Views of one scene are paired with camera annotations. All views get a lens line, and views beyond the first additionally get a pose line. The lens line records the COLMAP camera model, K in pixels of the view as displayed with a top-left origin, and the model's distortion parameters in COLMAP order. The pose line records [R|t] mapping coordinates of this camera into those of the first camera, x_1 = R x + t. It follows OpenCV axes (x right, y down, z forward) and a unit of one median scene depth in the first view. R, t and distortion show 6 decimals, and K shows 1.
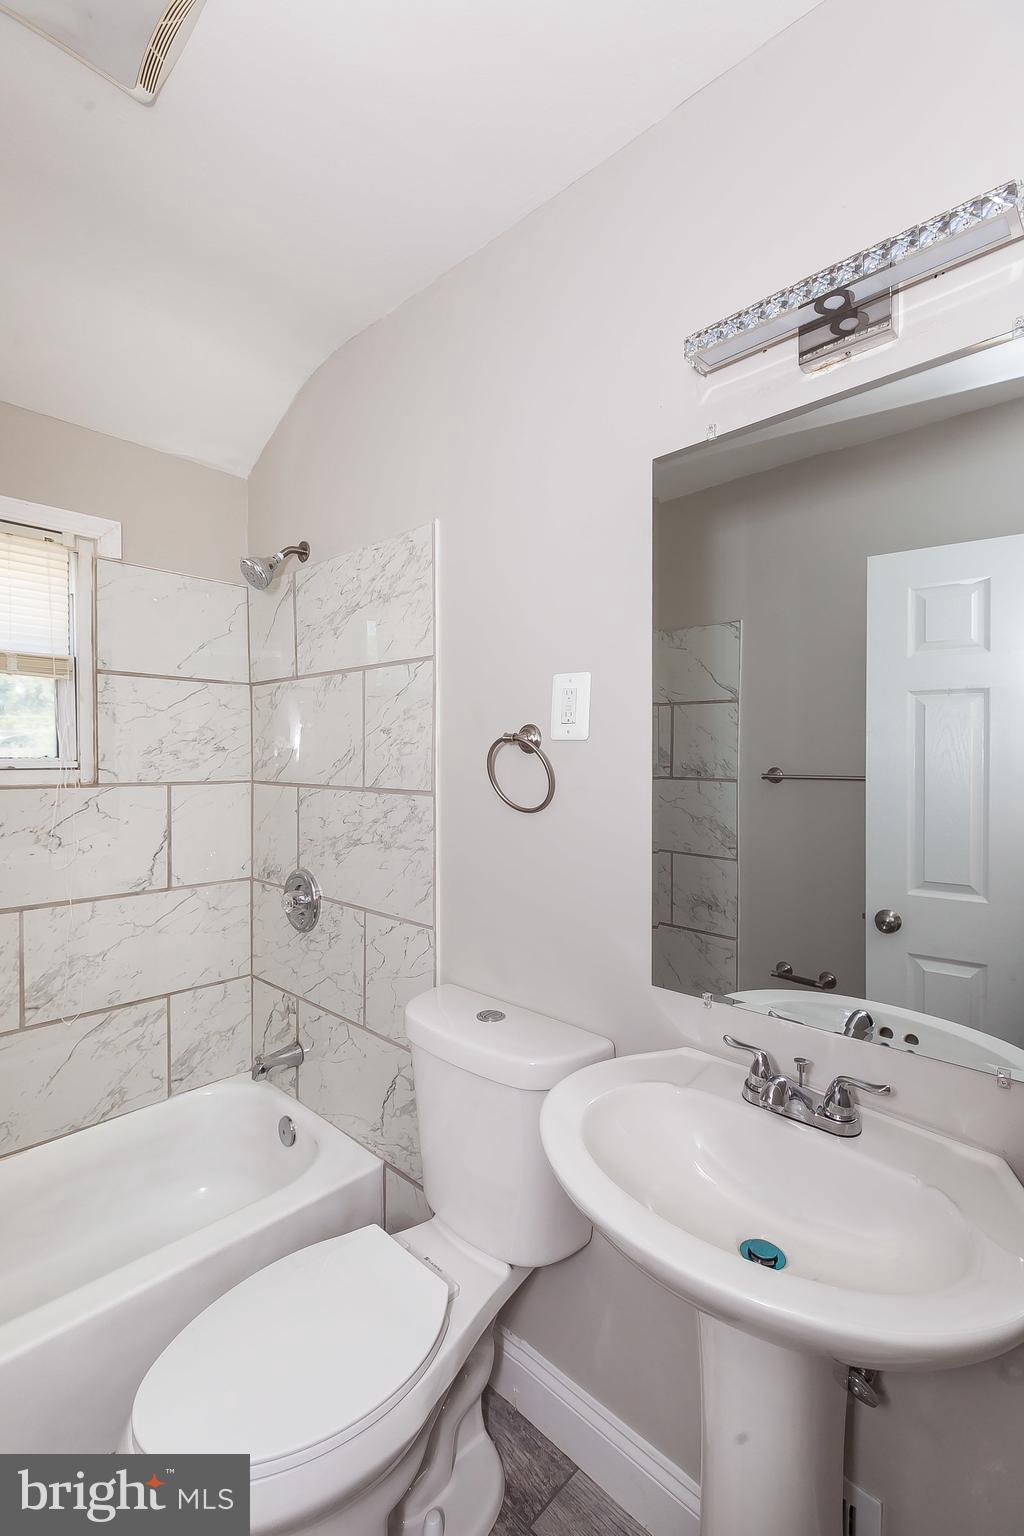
lens RADIAL K [[683.0, 0, 513.4], [0, 683.0, 776.1], [0, 0, 1]] dist [0.002261, -0.000340]
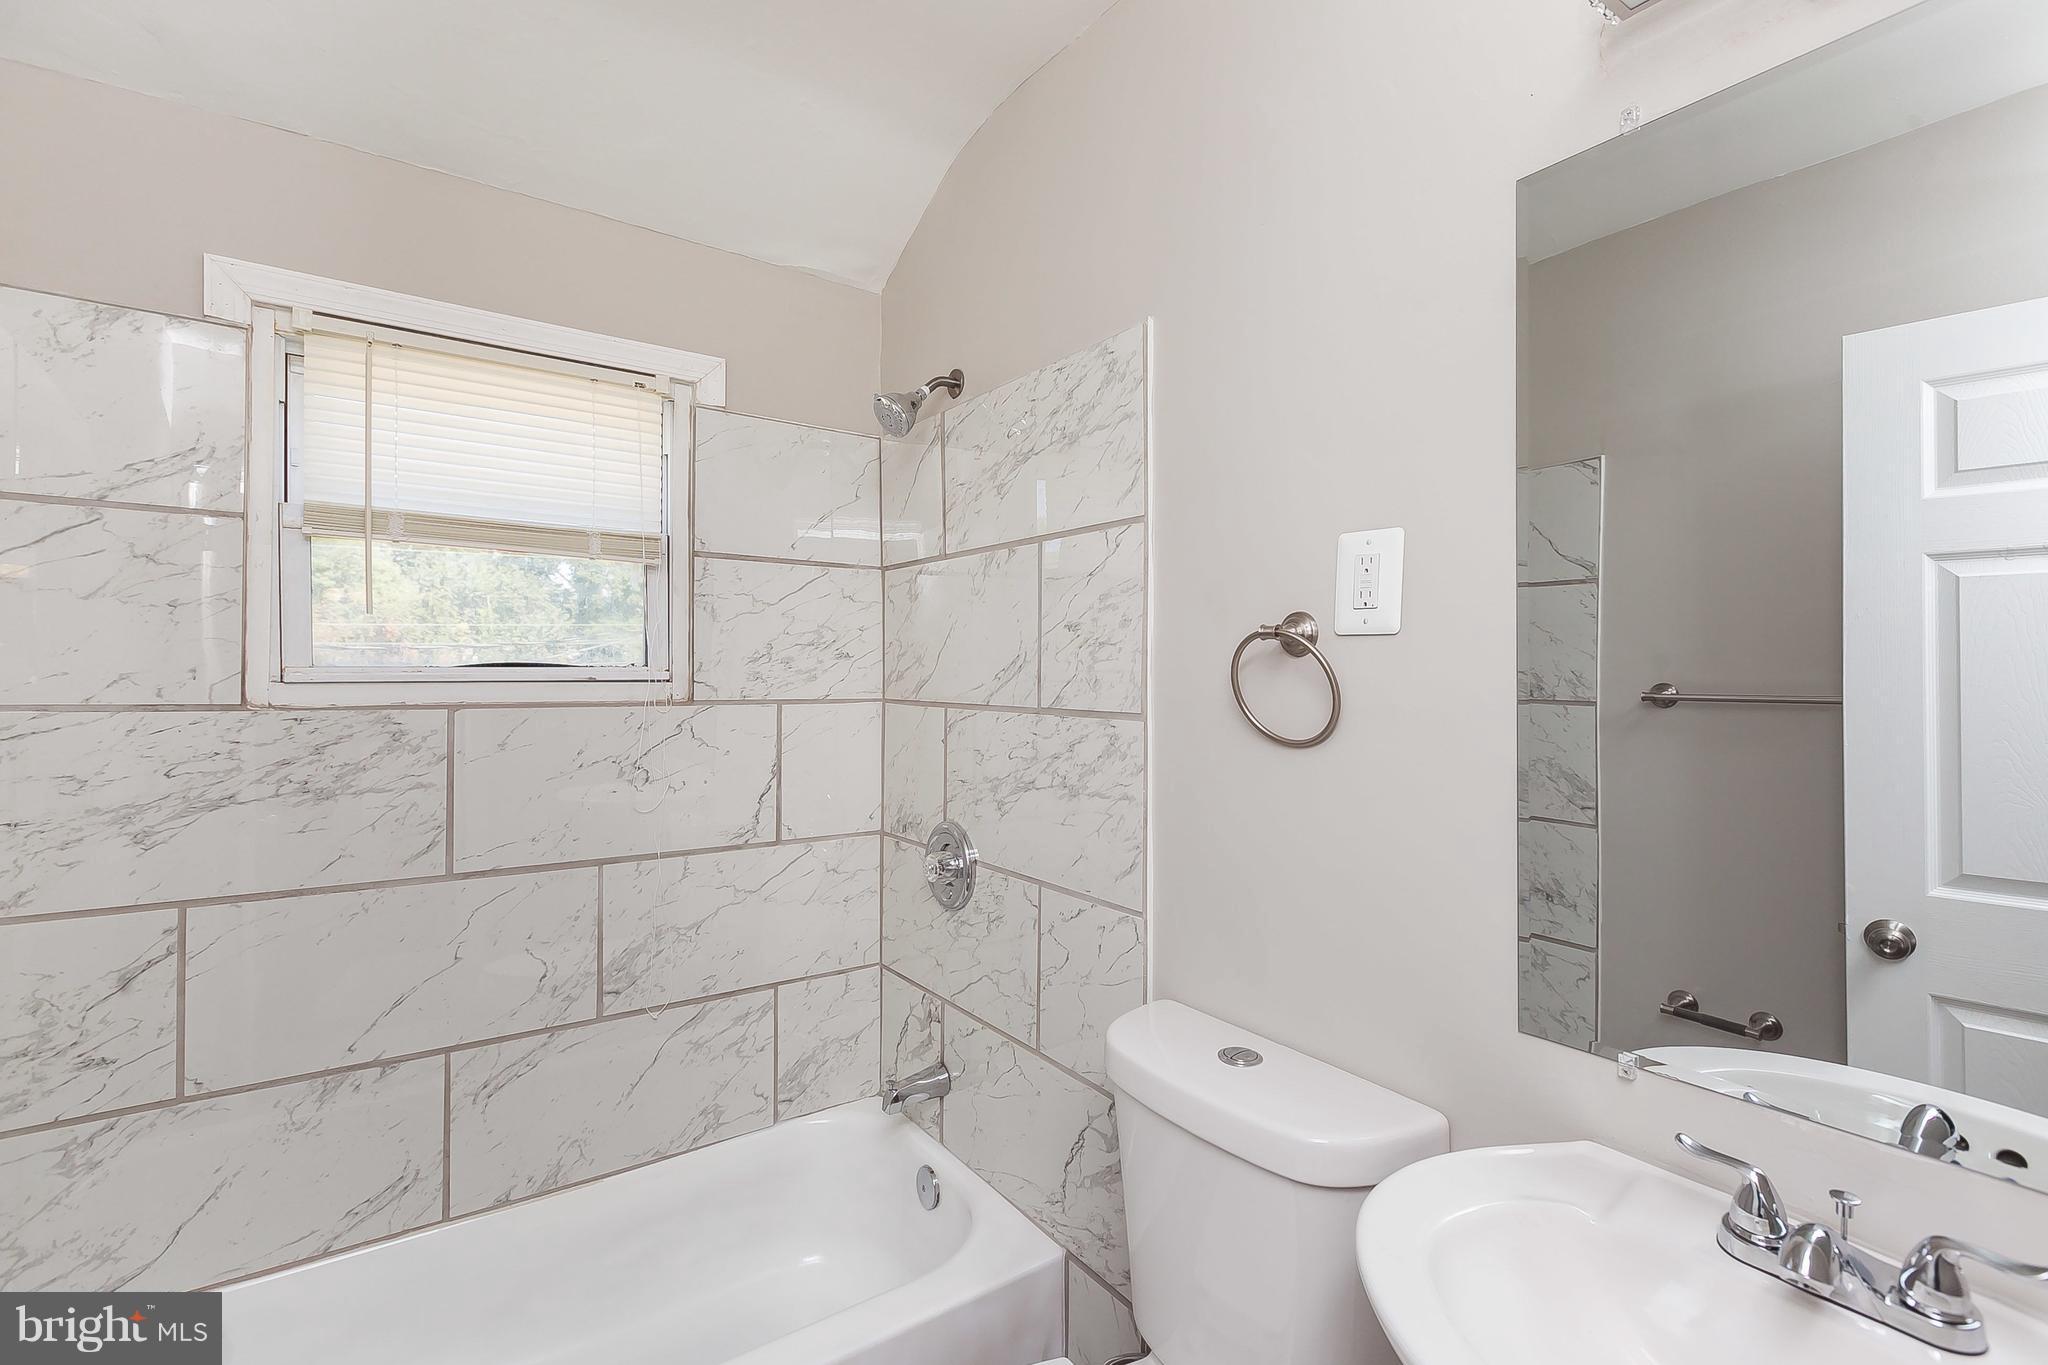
lens RADIAL K [[919.3, 0, 1035.4], [0, 919.3, 680.8], [0, 0, 1]] dist [-0.001327, 0.000059]
pose [[0.982863, 0.001880, -0.184329, -0.045835], [-0.005546, 0.999797, -0.019374, 0.006479], [0.184255, 0.020065, 0.982674, 0.065587]]
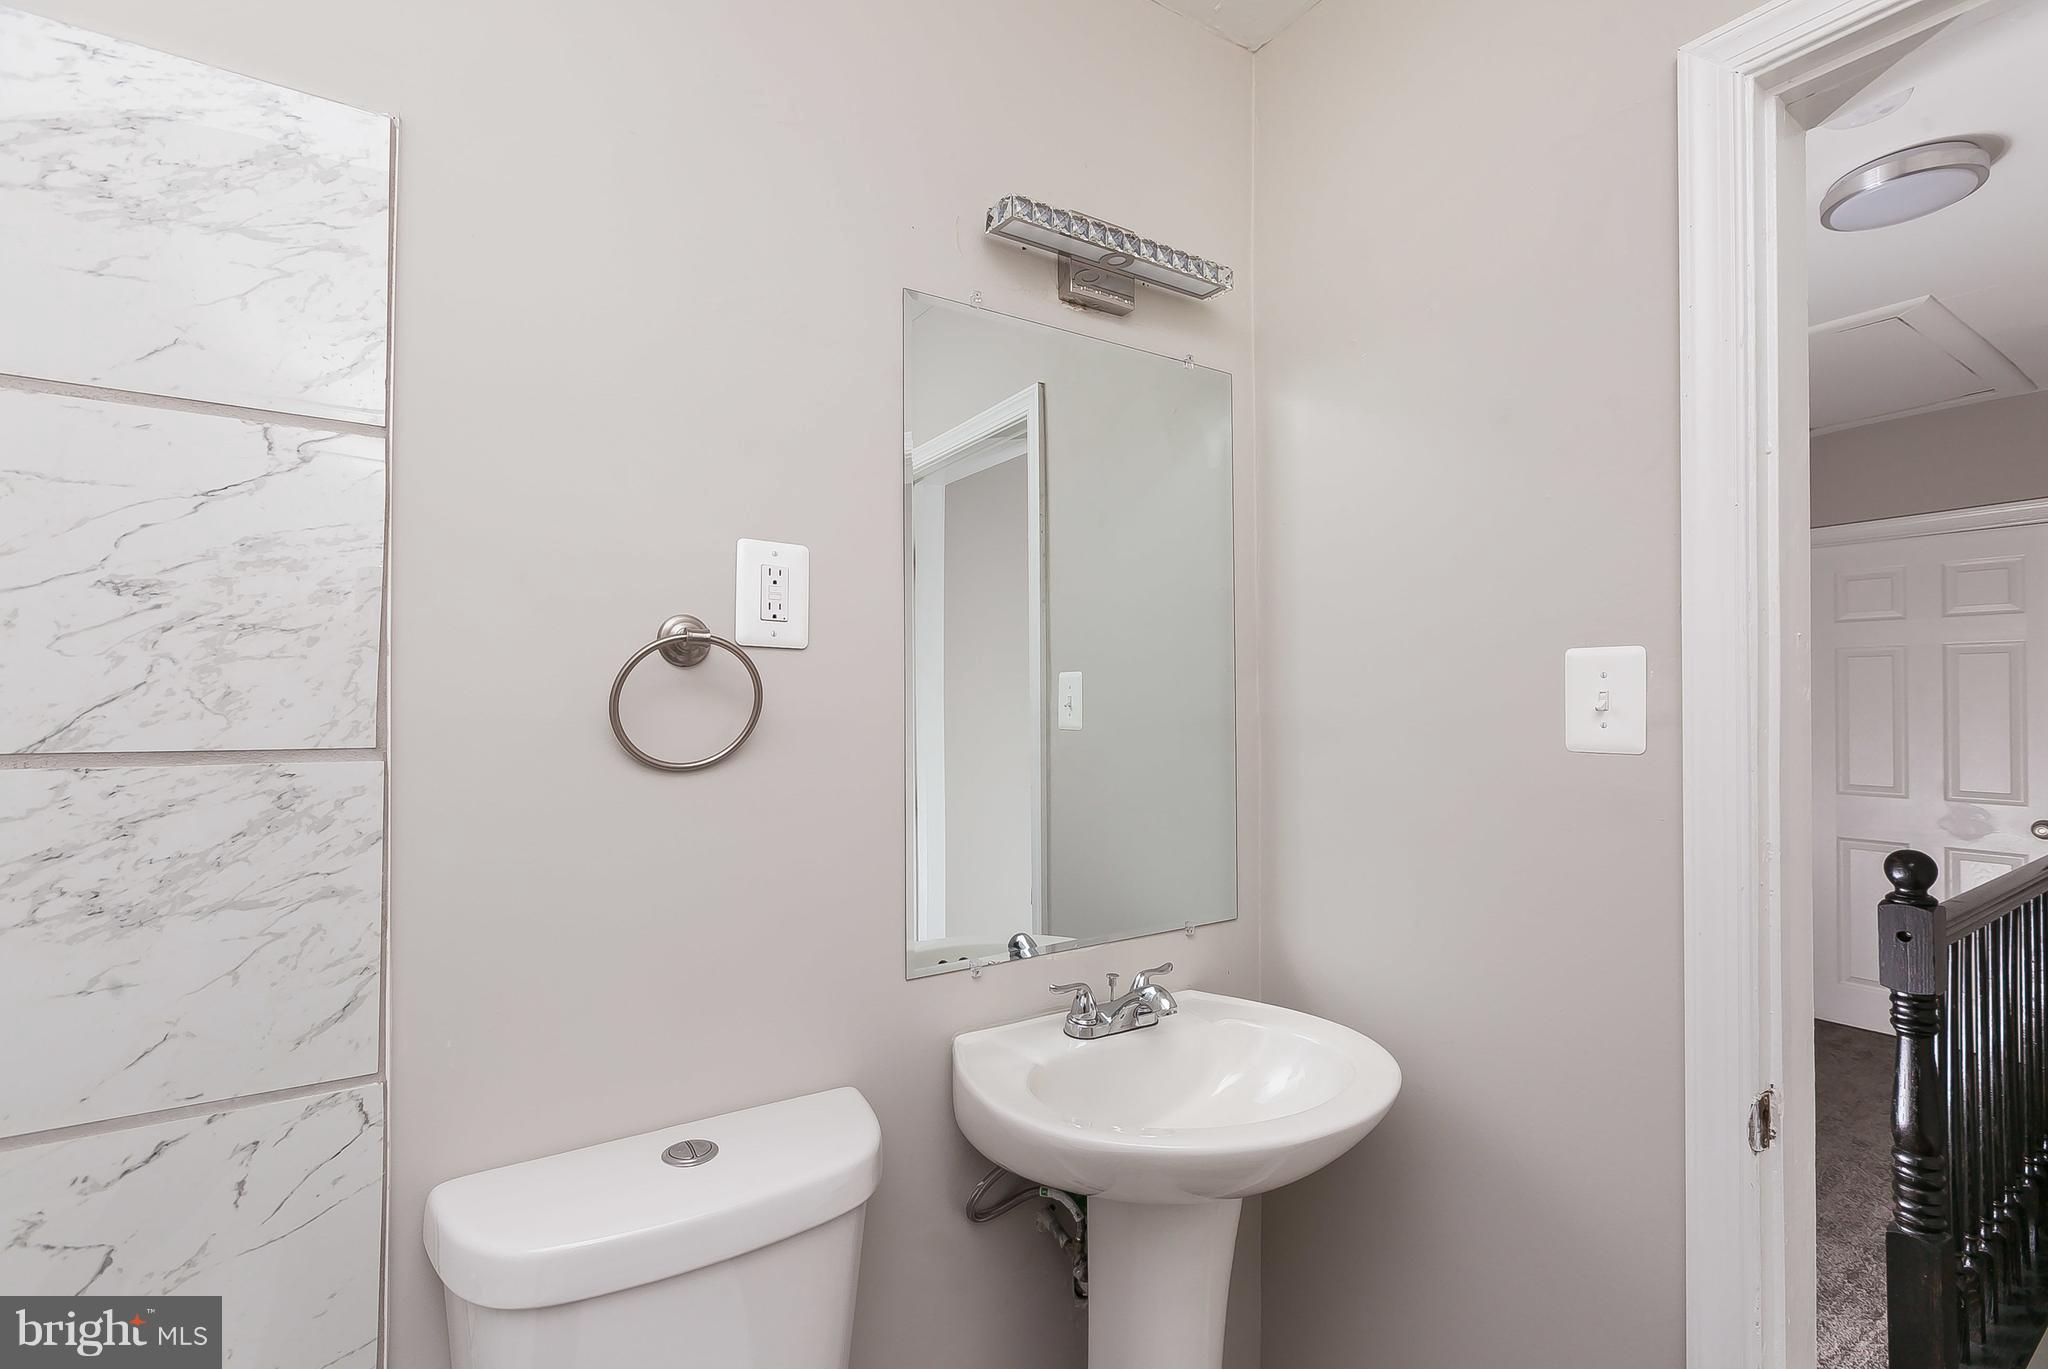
lens RADIAL K [[919.3, 0, 1035.4], [0, 919.3, 682.8], [0, 0, 1]] dist [-0.001327, 0.000059]
pose [[0.225863, 0.010340, 0.974104, -0.484910], [0.016100, 0.999767, -0.014345, -0.002860], [-0.974026, 0.018923, 0.225644, 0.403038]]
